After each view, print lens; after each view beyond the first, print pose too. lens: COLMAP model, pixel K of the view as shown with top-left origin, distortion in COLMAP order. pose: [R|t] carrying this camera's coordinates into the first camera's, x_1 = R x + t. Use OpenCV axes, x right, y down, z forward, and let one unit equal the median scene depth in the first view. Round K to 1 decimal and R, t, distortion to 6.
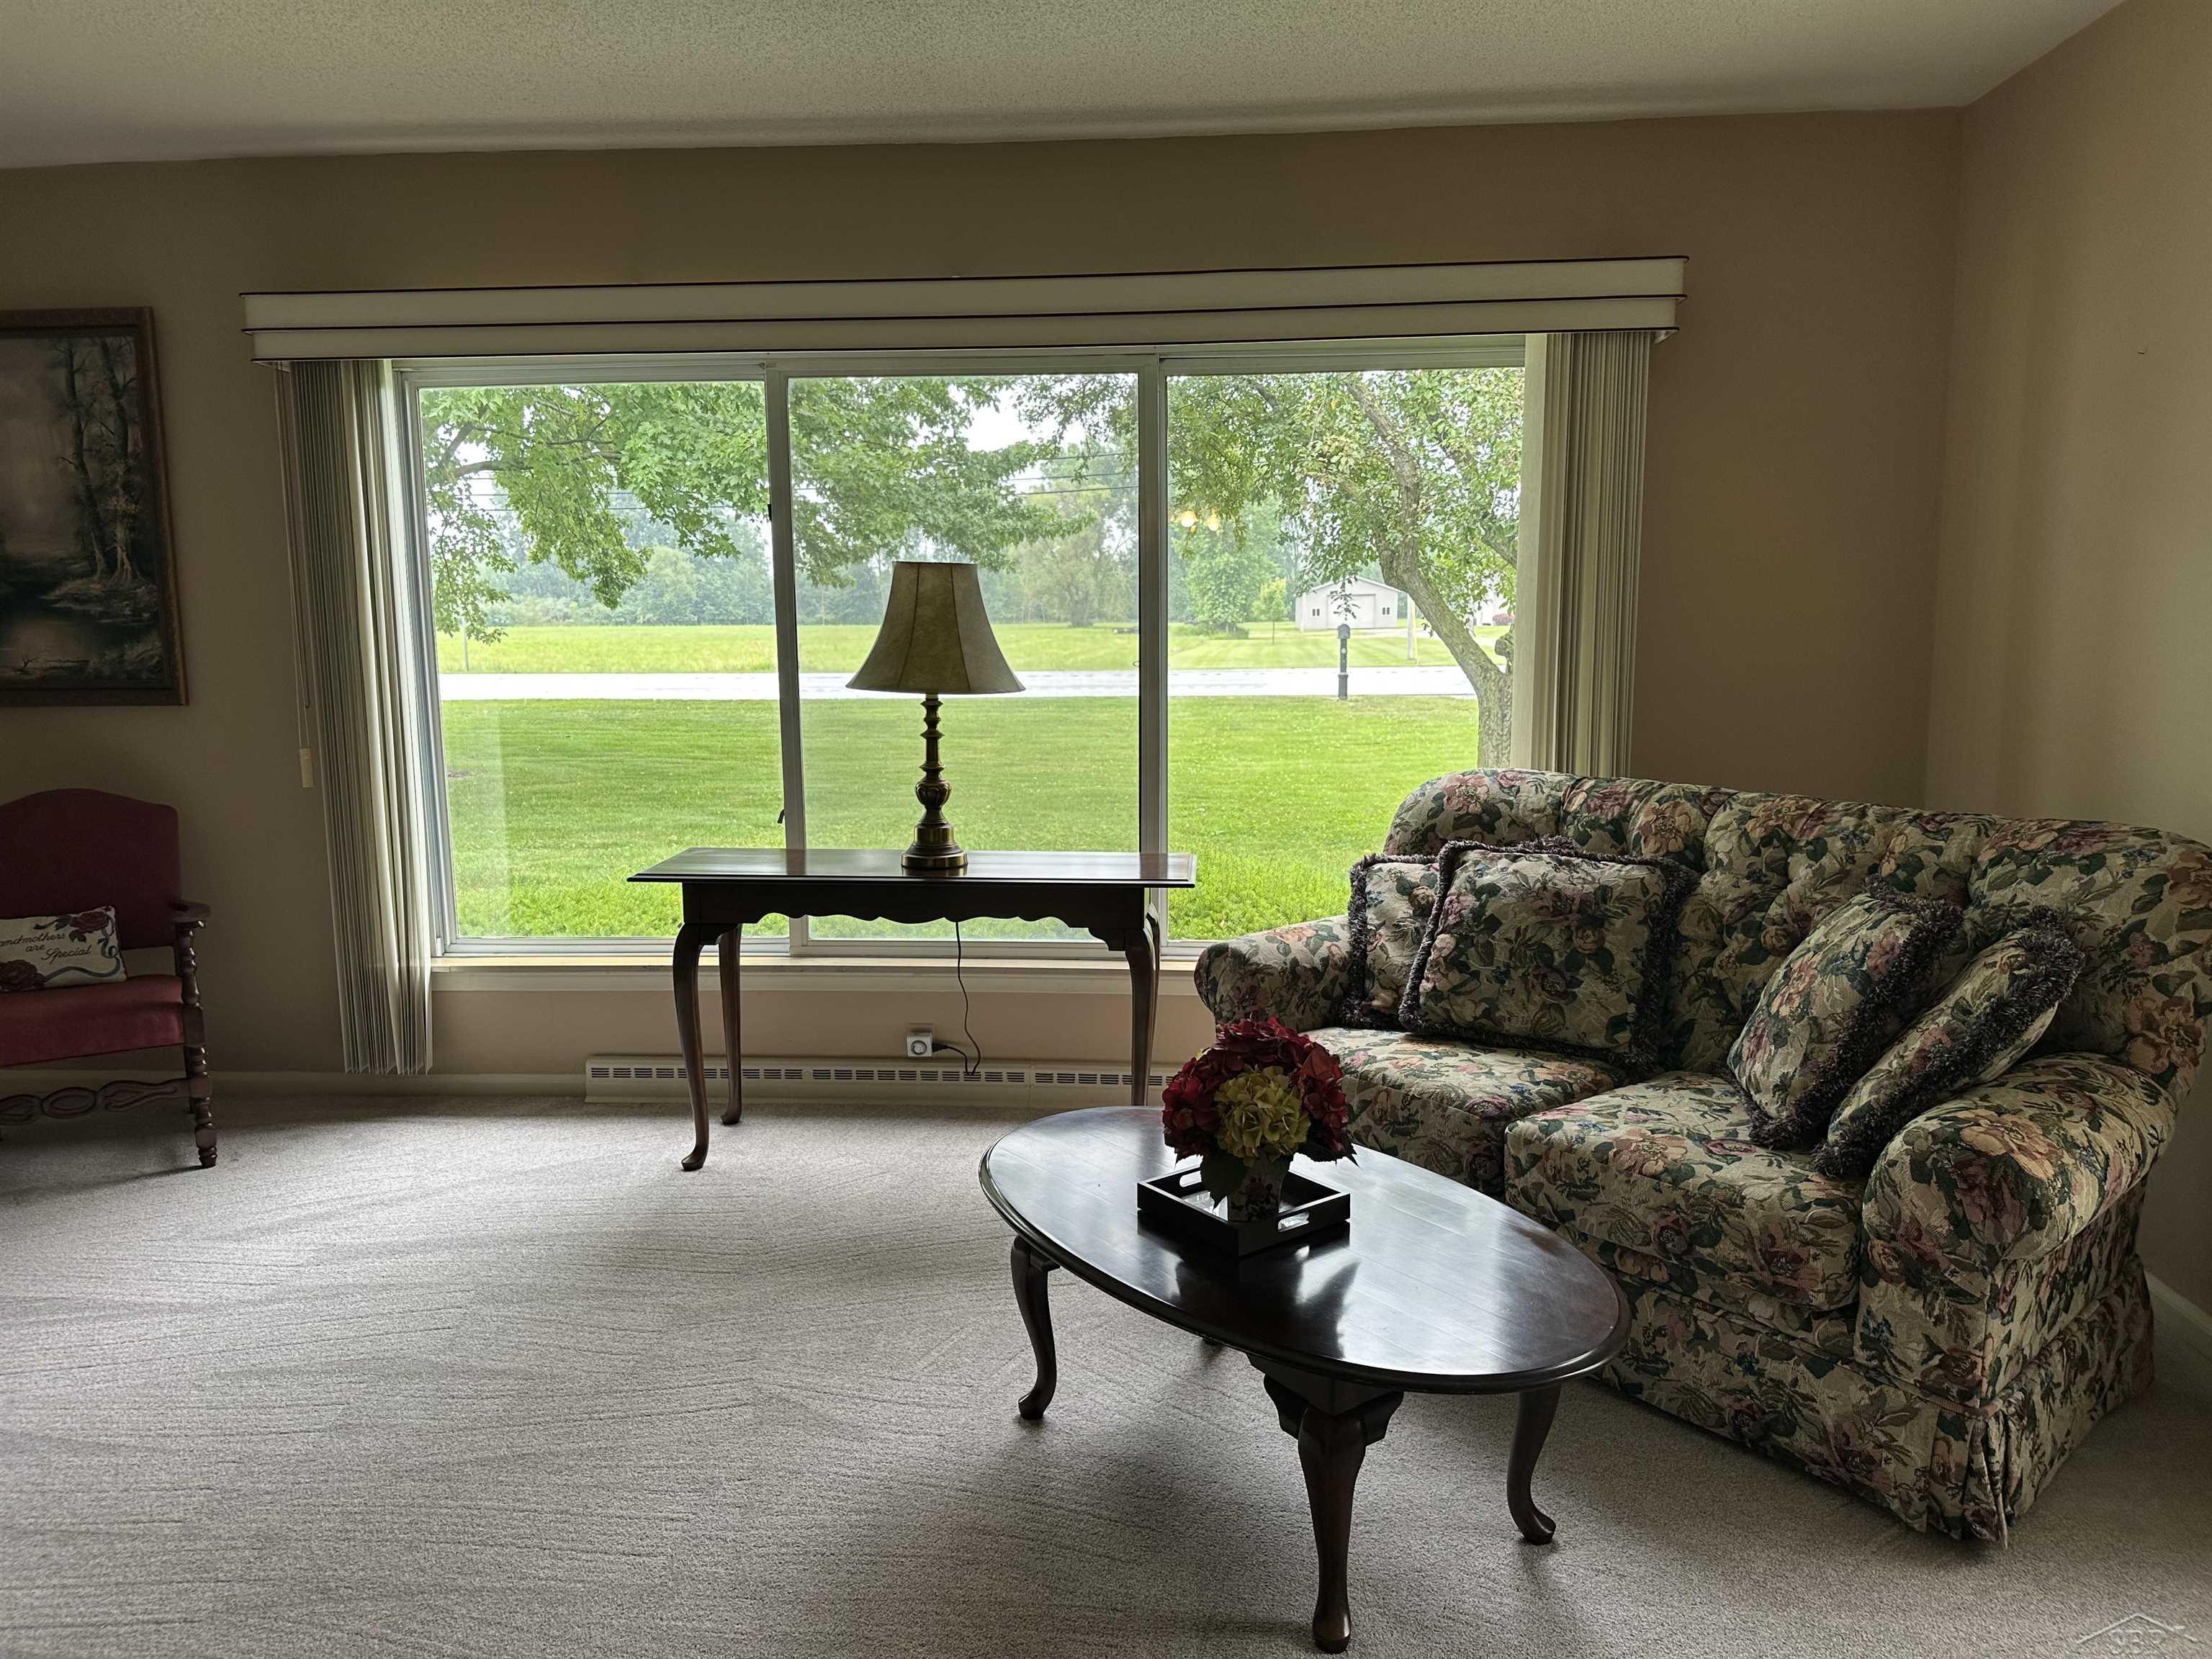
lens RADIAL K [[1561.3, 0, 1114.6], [0, 1561.3, 817.1], [0, 0, 1]] dist [0.054259, -0.068002]
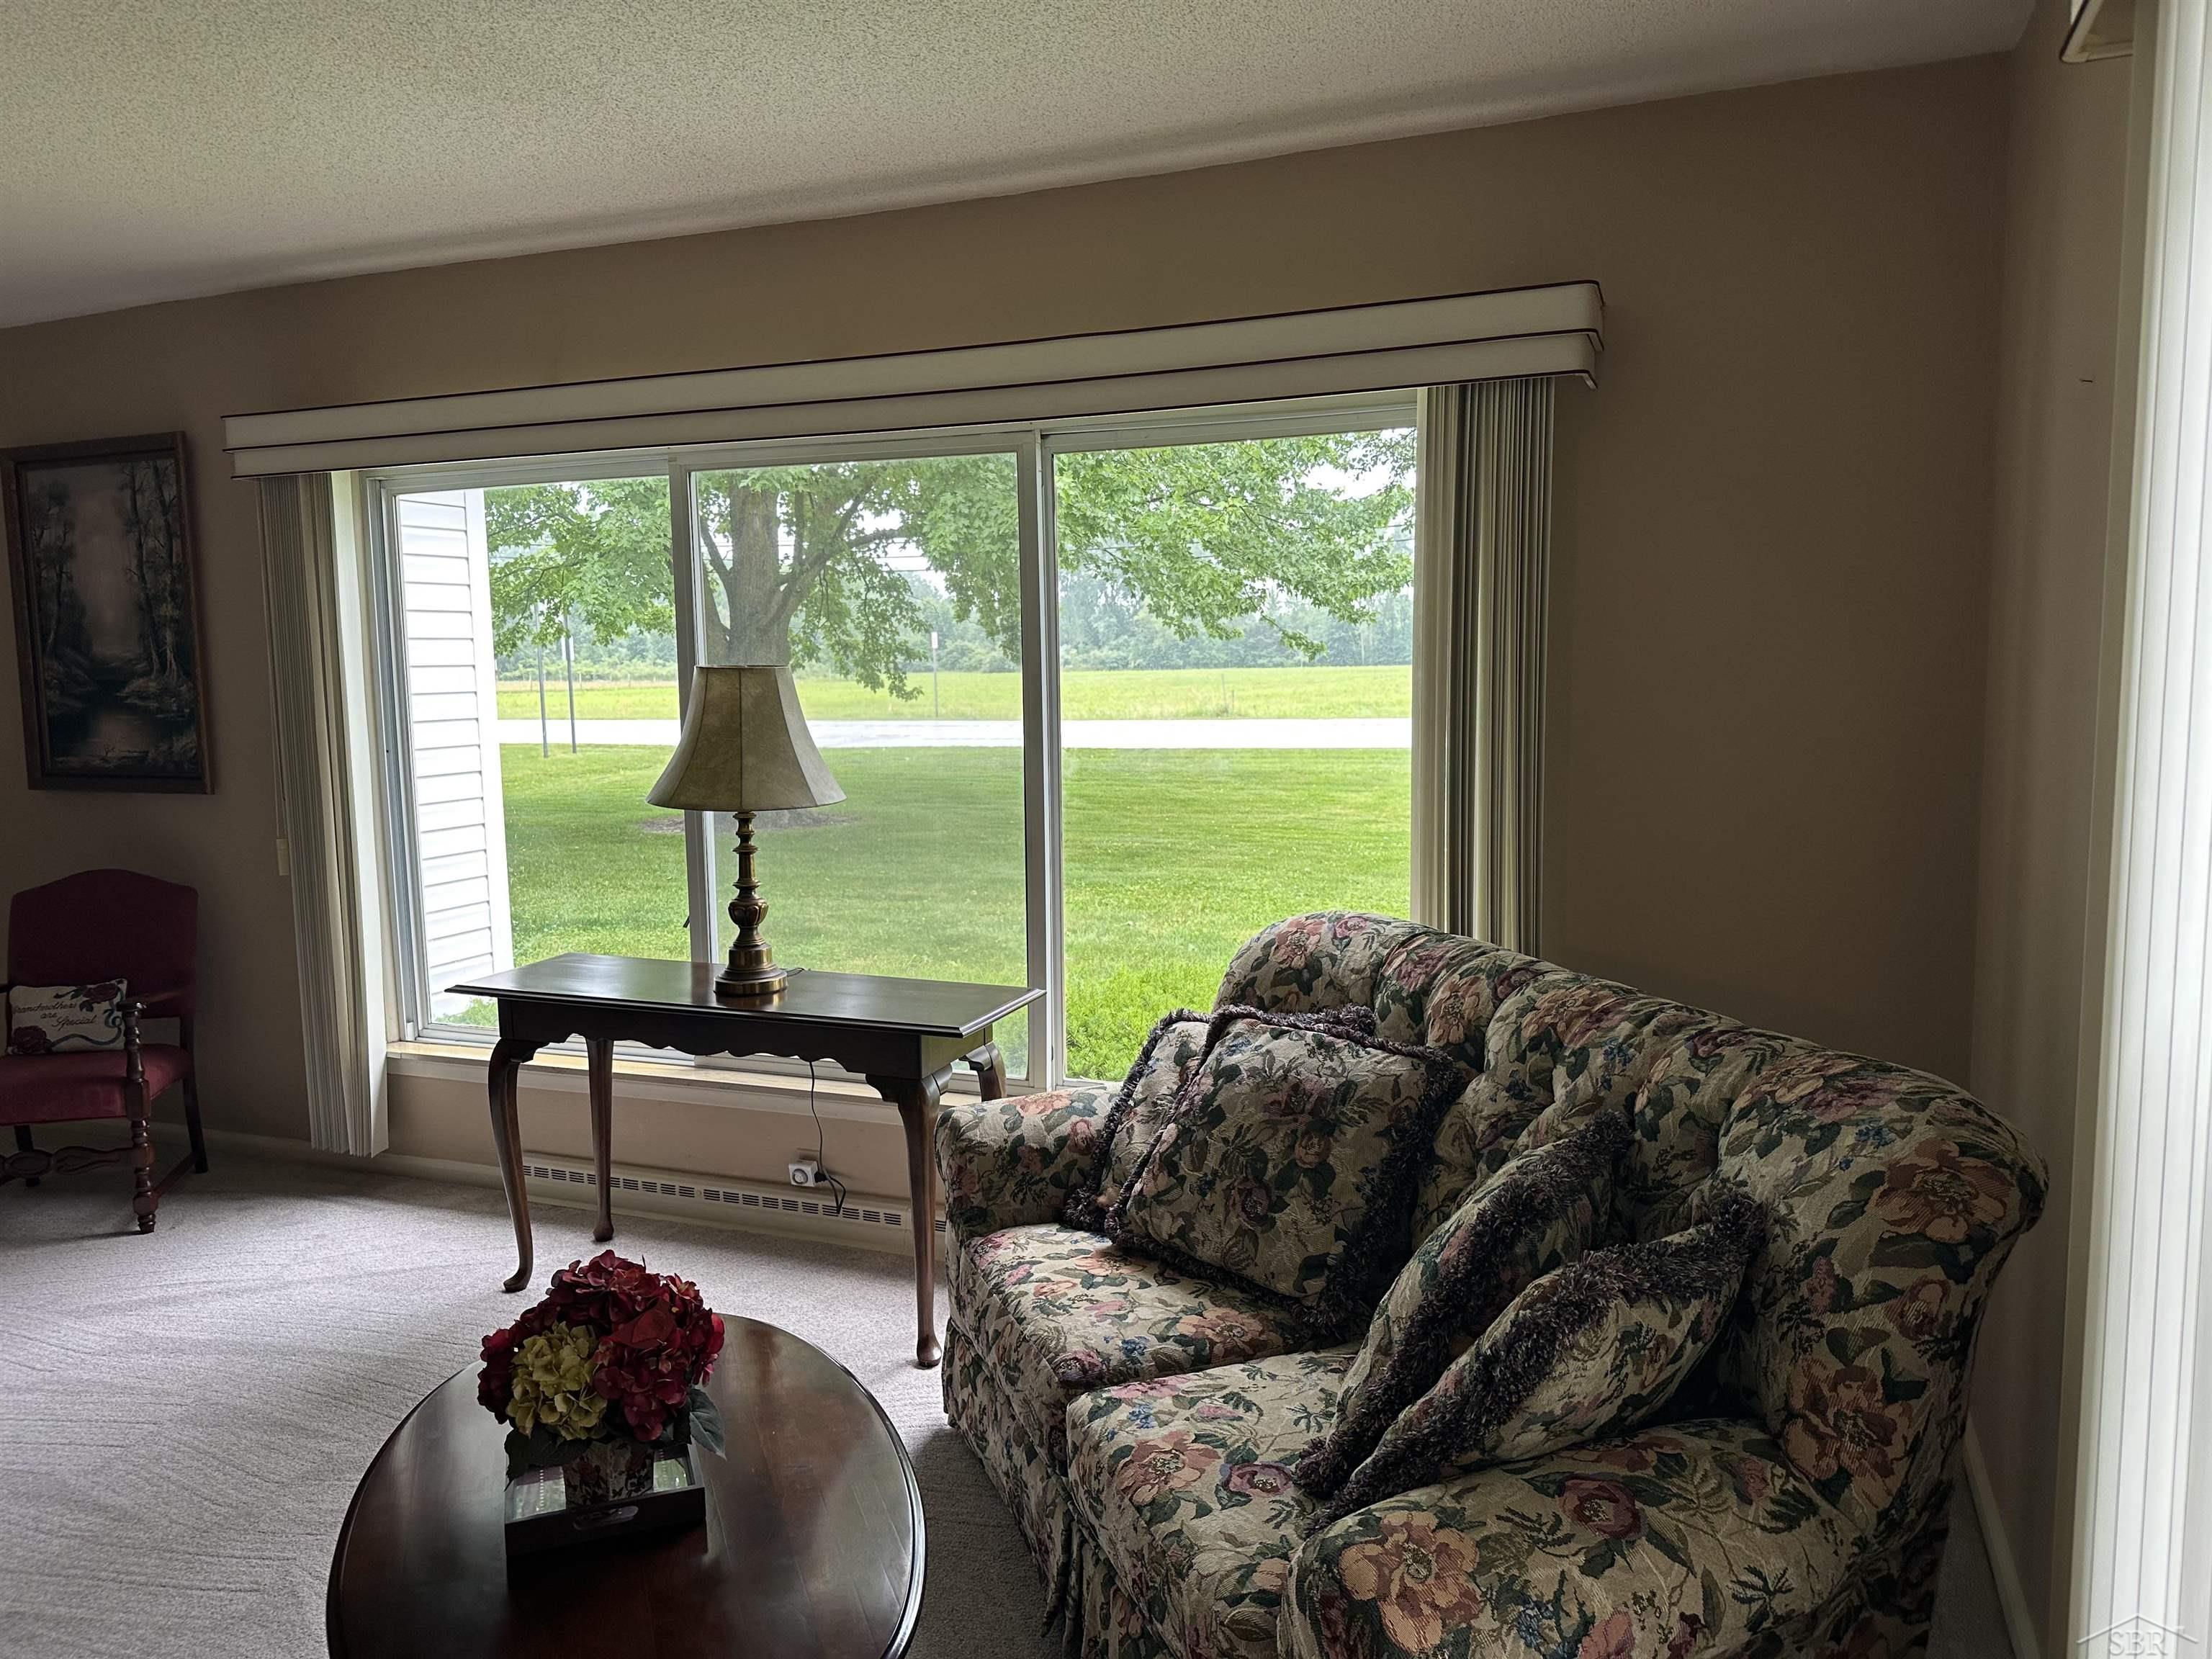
lens RADIAL K [[1561.3, 0, 1113.0], [0, 1561.3, 812.6], [0, 0, 1]] dist [0.054259, -0.068002]
pose [[0.952996, 0.024296, -0.302008, 0.372119], [-0.033163, 0.999155, -0.024267, -0.059469], [0.301163, 0.033142, 0.952997, 0.176085]]
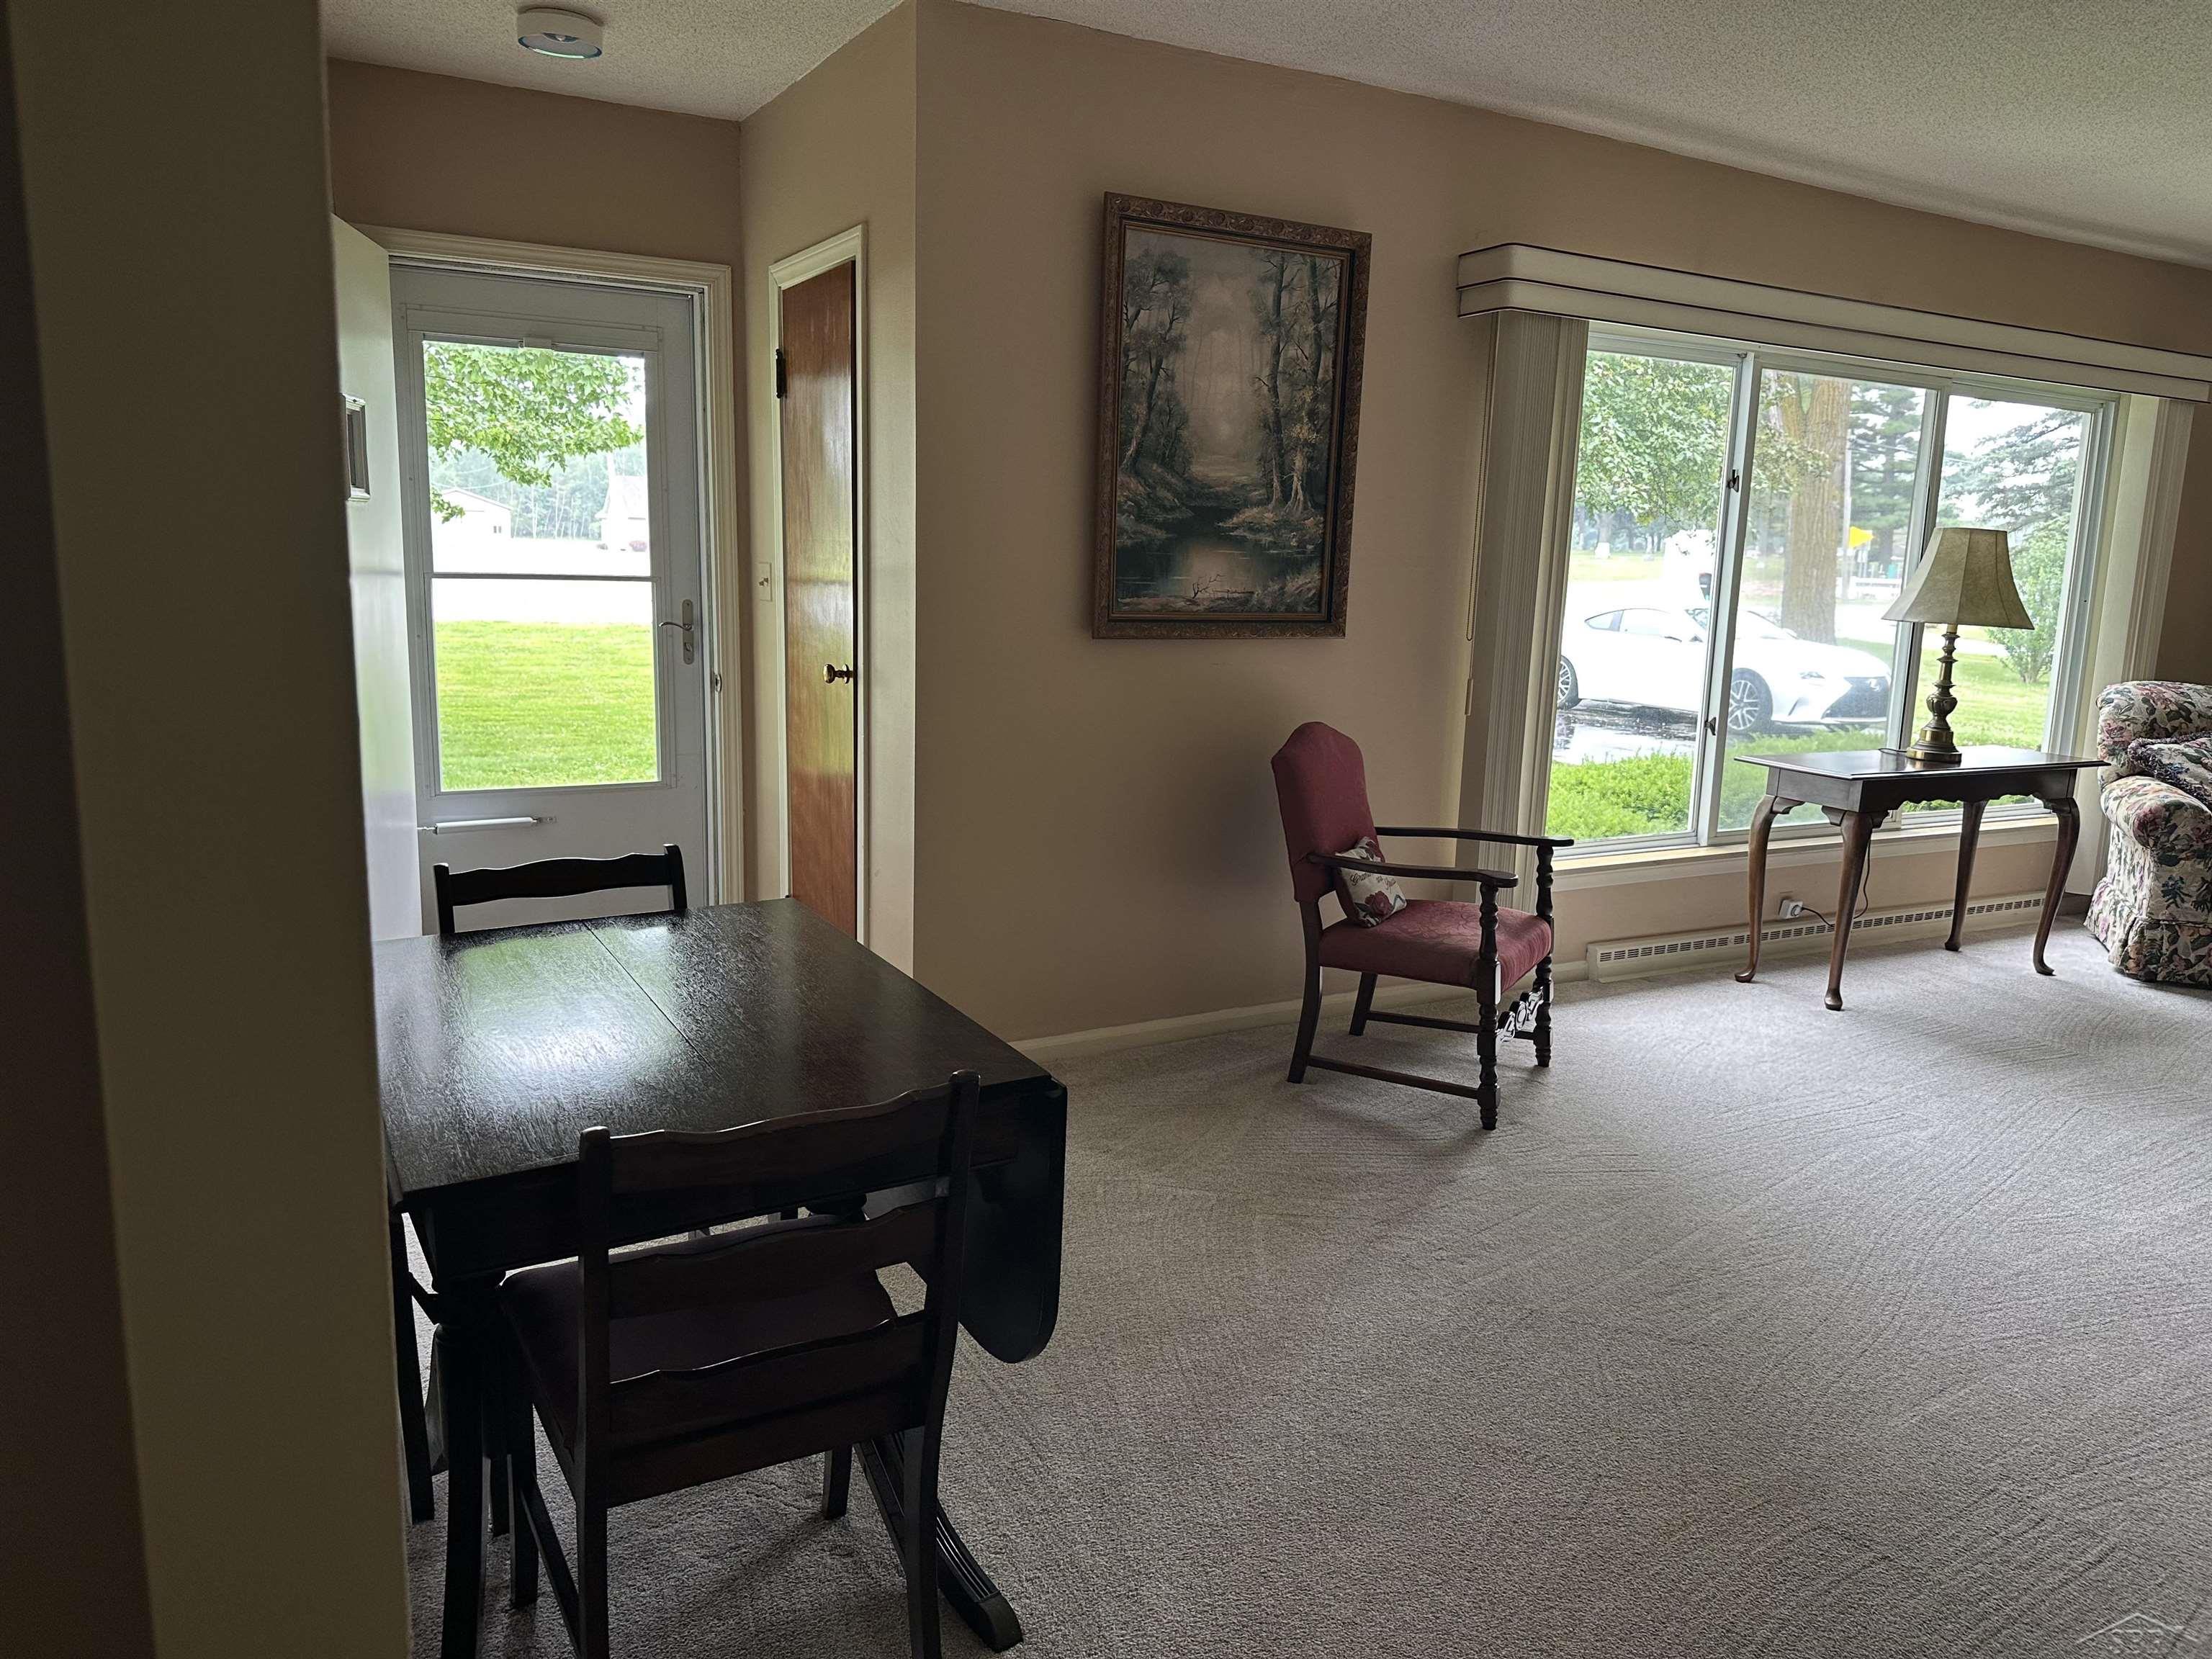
lens RADIAL K [[1561.3, 0, 1106.4], [0, 1561.3, 839.6], [0, 0, 1]] dist [0.054259, -0.068002]
pose [[0.834225, -0.067123, 0.547324, -1.445462], [0.036368, 0.997100, 0.066851, -0.016423], [-0.550224, -0.035864, 0.834246, 0.273647]]
